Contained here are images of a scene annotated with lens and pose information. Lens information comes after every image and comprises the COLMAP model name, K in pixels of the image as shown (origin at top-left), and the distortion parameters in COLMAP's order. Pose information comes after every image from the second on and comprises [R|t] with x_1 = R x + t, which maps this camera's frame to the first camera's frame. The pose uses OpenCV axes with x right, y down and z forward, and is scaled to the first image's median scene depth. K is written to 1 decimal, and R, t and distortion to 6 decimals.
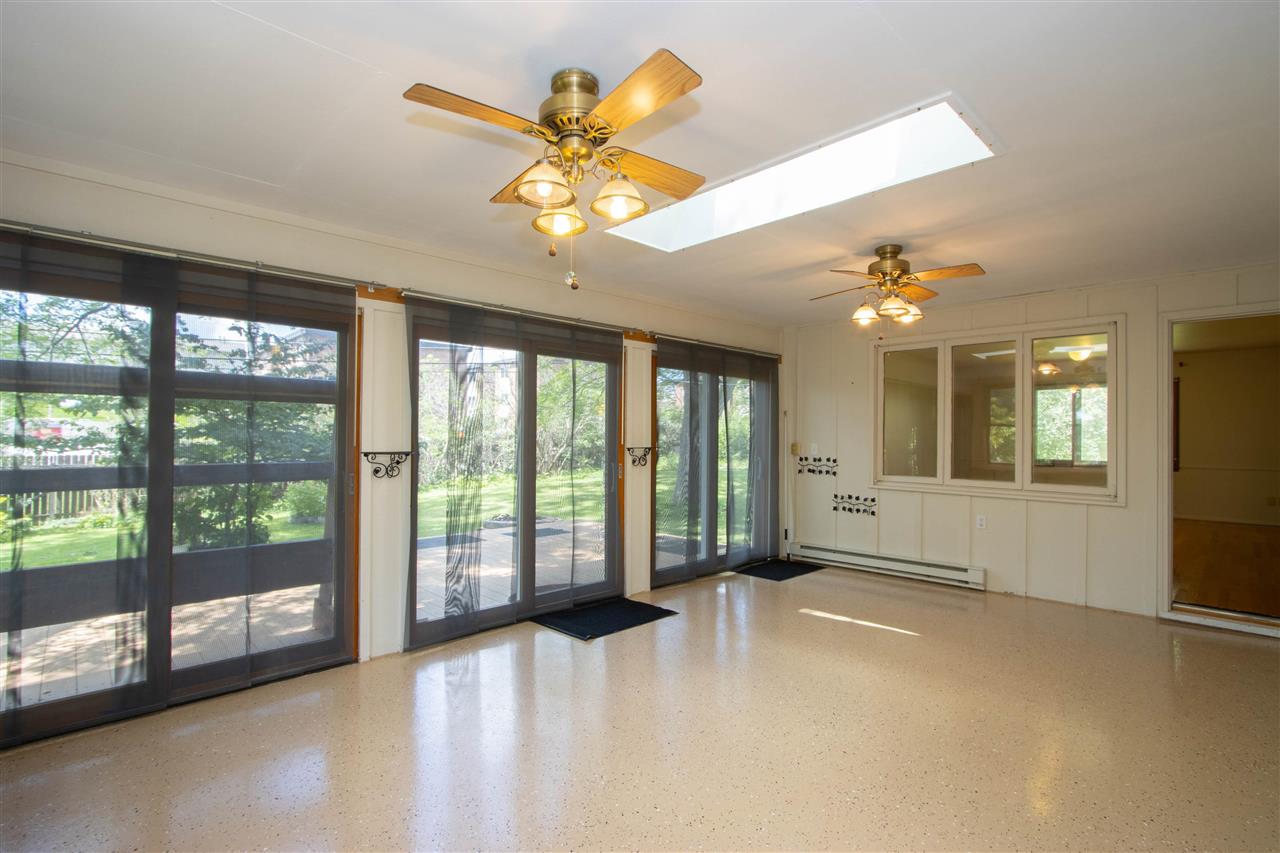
lens RADIAL K [[589.1, 0, 635.7], [0, 589.1, 429.2], [0, 0, 1]] dist [-0.026567, 0.000091]
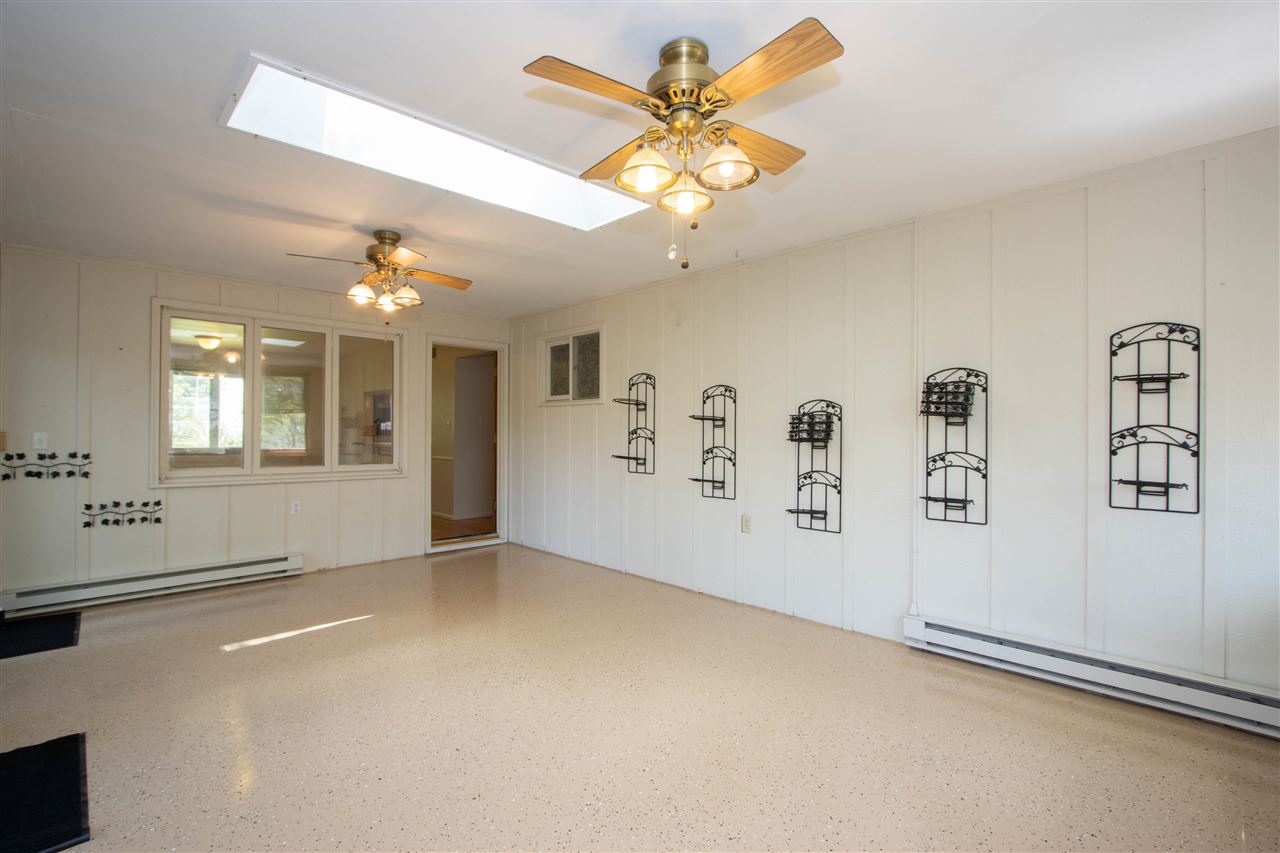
lens RADIAL K [[589.1, 0, 635.7], [0, 589.1, 429.2], [0, 0, 1]] dist [-0.026567, 0.000091]
pose [[-0.008640, -0.004022, 0.999955, -0.369503], [-0.015527, 0.999872, 0.003887, 0.009196], [-0.999842, -0.015493, -0.008701, 0.372357]]
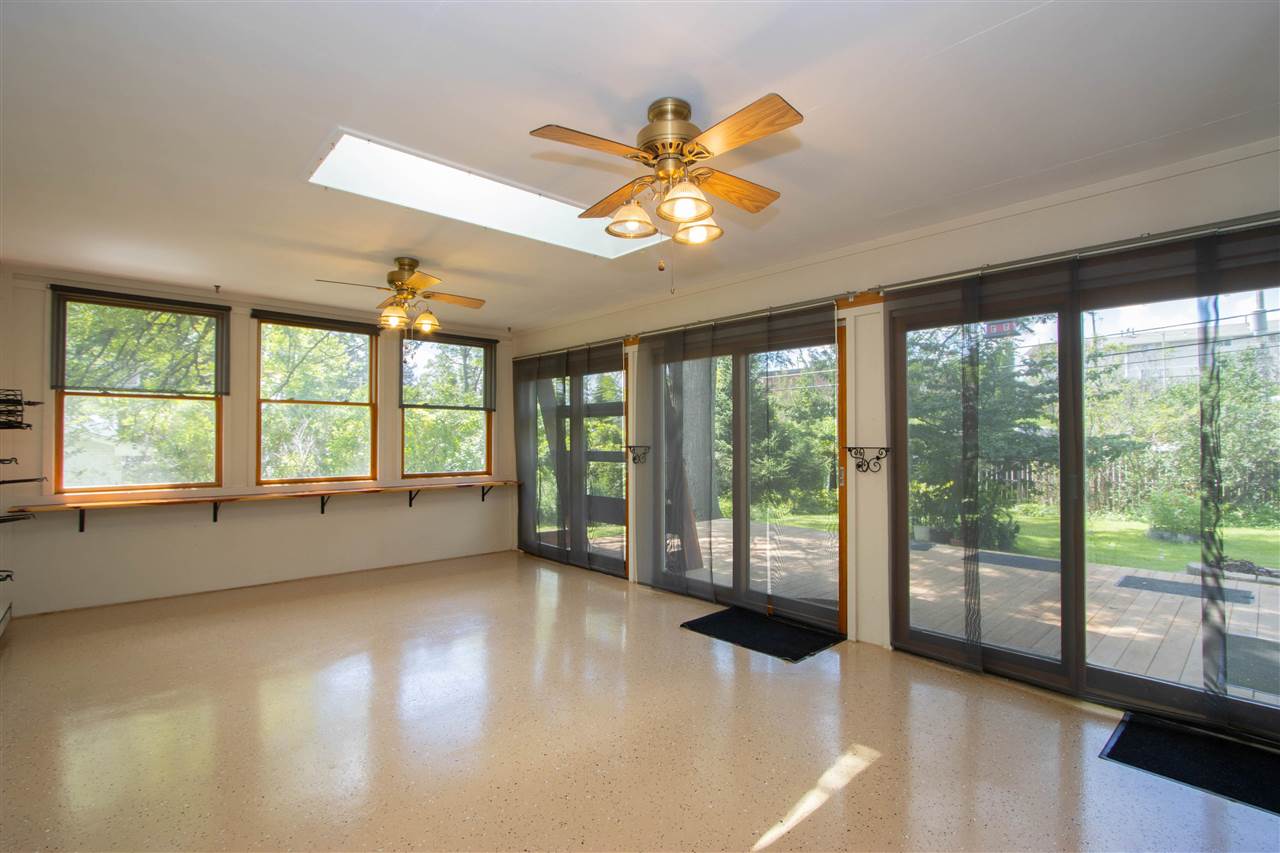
lens RADIAL K [[579.7, 0, 640.0], [0, 579.7, 426.5], [0, 0, 1]] dist [0.002321, 0.000218]
pose [[0.027287, -0.013629, -0.999535, 0.642308], [0.011079, 0.999850, -0.013331, 0.010012], [0.999566, -0.010710, 0.027434, 0.605732]]
